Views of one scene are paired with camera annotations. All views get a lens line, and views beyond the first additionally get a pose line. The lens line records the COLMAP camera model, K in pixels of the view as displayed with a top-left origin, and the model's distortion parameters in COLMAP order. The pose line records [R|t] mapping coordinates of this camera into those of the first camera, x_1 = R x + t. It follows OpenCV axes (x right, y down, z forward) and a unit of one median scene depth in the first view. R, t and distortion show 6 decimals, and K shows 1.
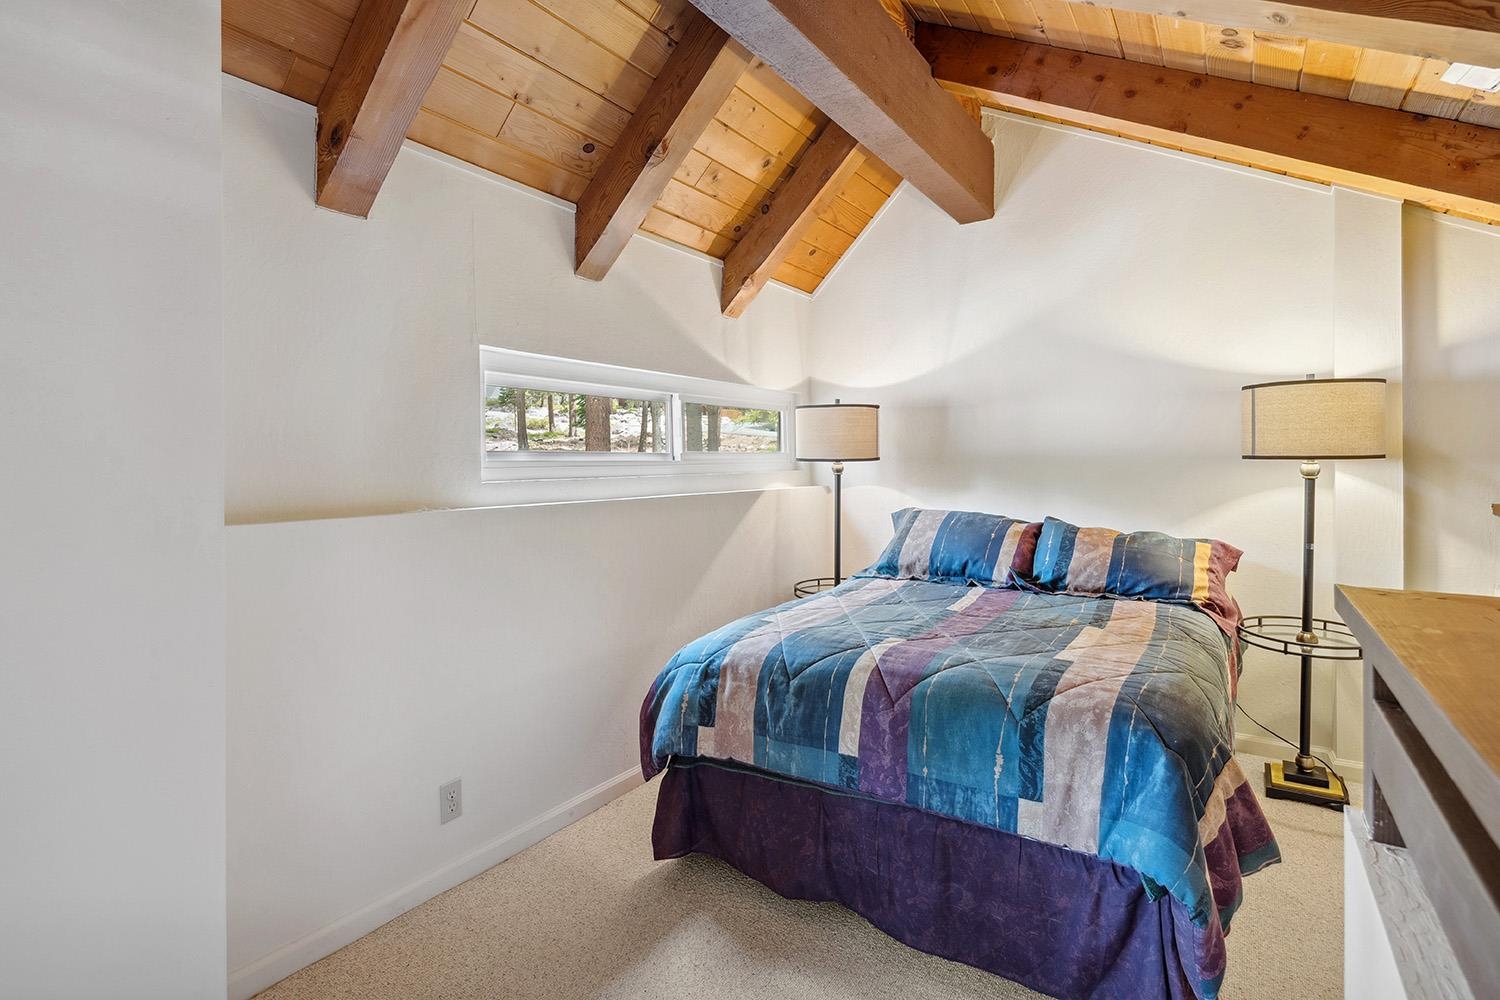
lens RADIAL K [[747.6, 0, 745.5], [0, 747.6, 466.6], [0, 0, 1]] dist [0.001815, -0.000242]
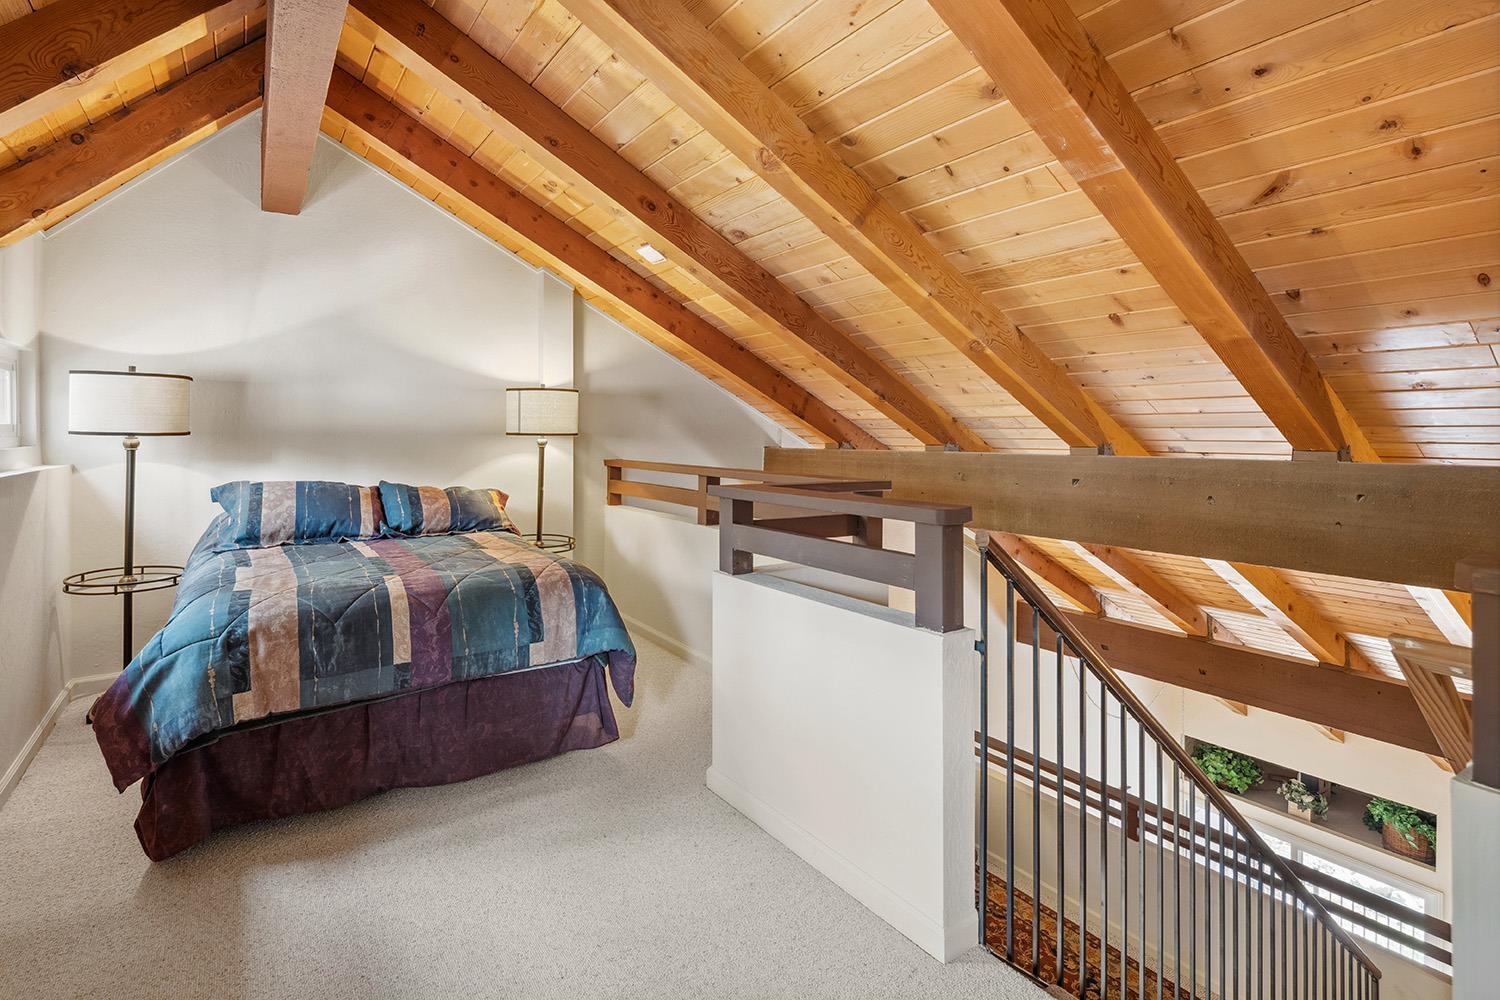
lens RADIAL K [[731.4, 0, 747.5], [0, 731.4, 436.4], [0, 0, 1]] dist [-0.000137, -0.000592]
pose [[0.372620, 0.002907, 0.927979, -0.720105], [0.004062, 0.999980, -0.004763, 0.001952], [-0.927975, 0.005545, 0.372601, -0.024119]]
